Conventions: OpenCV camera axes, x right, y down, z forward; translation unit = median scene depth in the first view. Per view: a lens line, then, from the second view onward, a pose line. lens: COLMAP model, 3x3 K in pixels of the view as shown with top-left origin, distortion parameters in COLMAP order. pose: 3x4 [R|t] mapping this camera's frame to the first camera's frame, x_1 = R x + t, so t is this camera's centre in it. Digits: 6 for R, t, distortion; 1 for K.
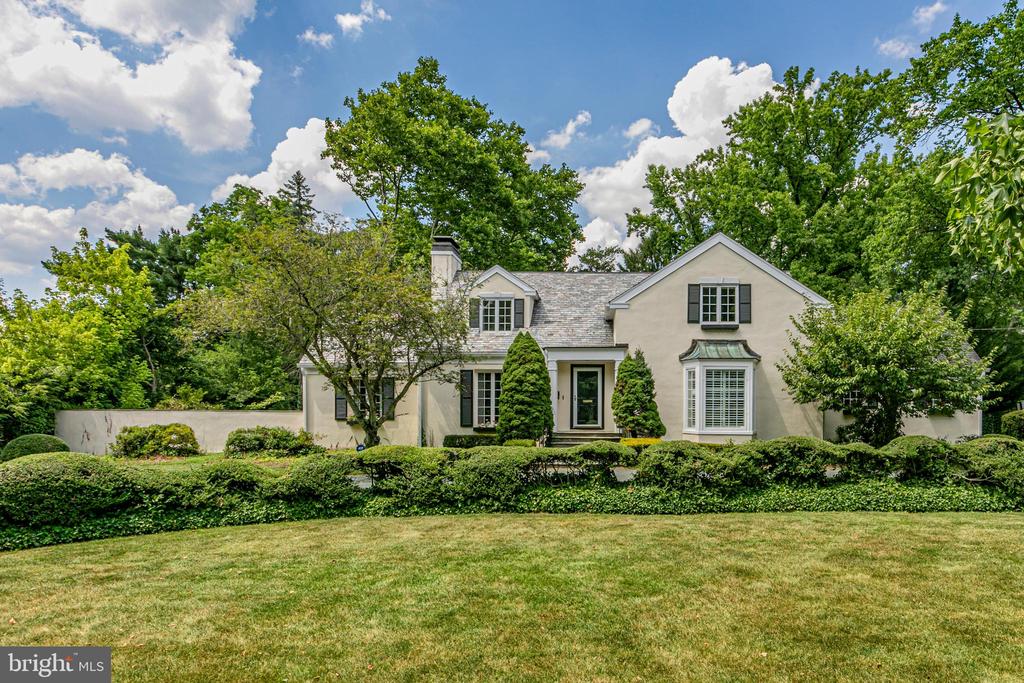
lens RADIAL K [[813.9, 0, 514.1], [0, 813.9, 339.2], [0, 0, 1]] dist [0.039505, 0.003681]
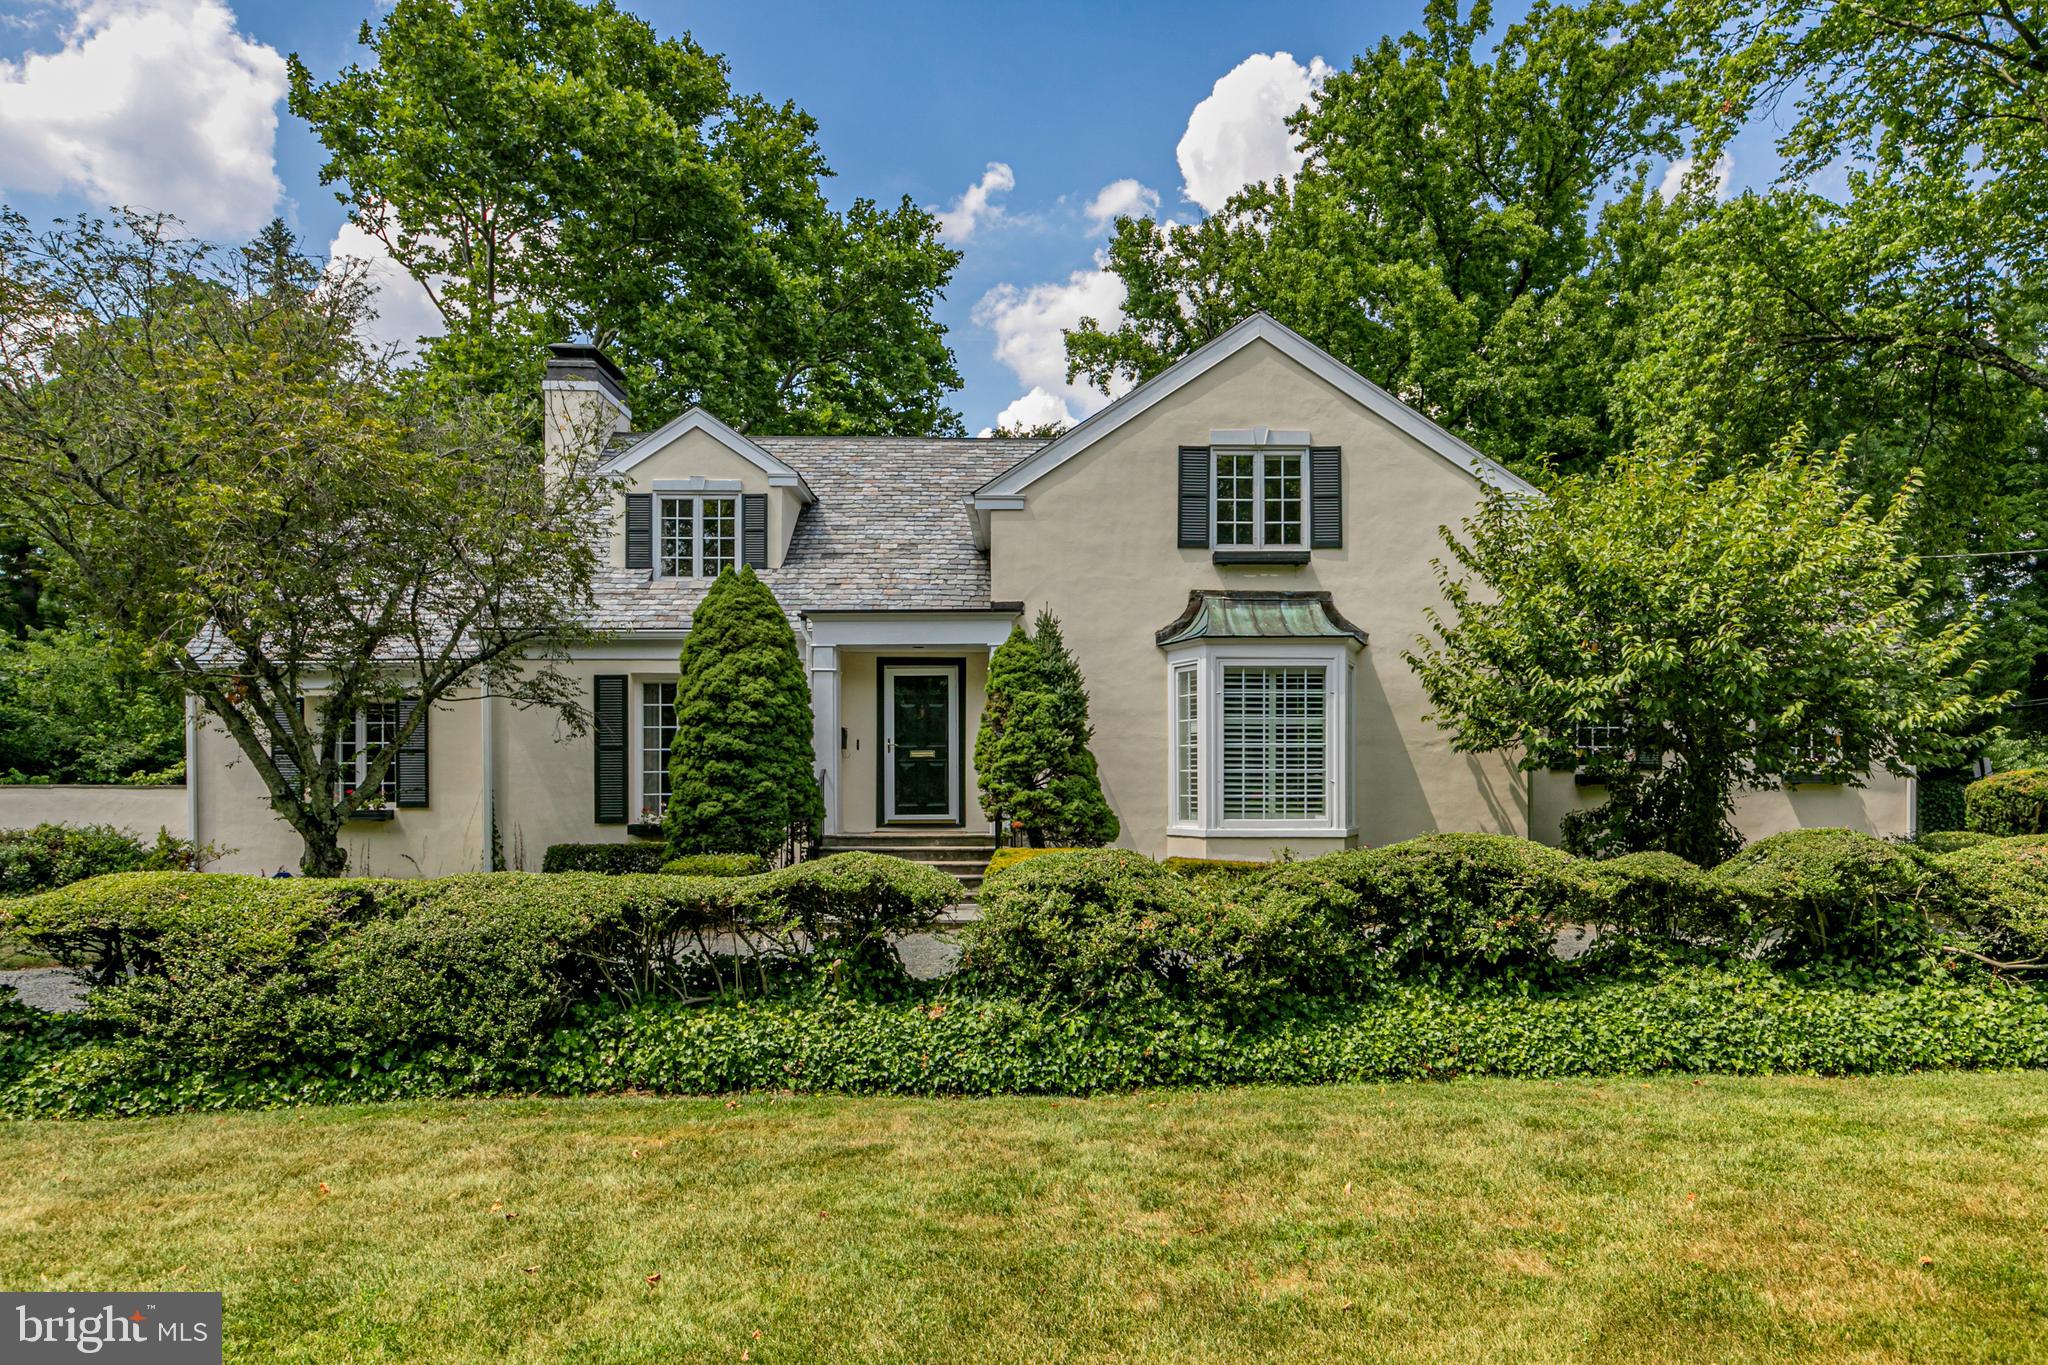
lens RADIAL K [[1353.1, 0, 1018.1], [0, 1353.1, 691.4], [0, 0, 1]] dist [0.020896, 0.000230]
pose [[0.999733, -0.003609, 0.022830, 0.122415], [0.003673, 0.999989, -0.002763, 0.049009], [-0.022820, 0.002846, 0.999736, 0.364422]]
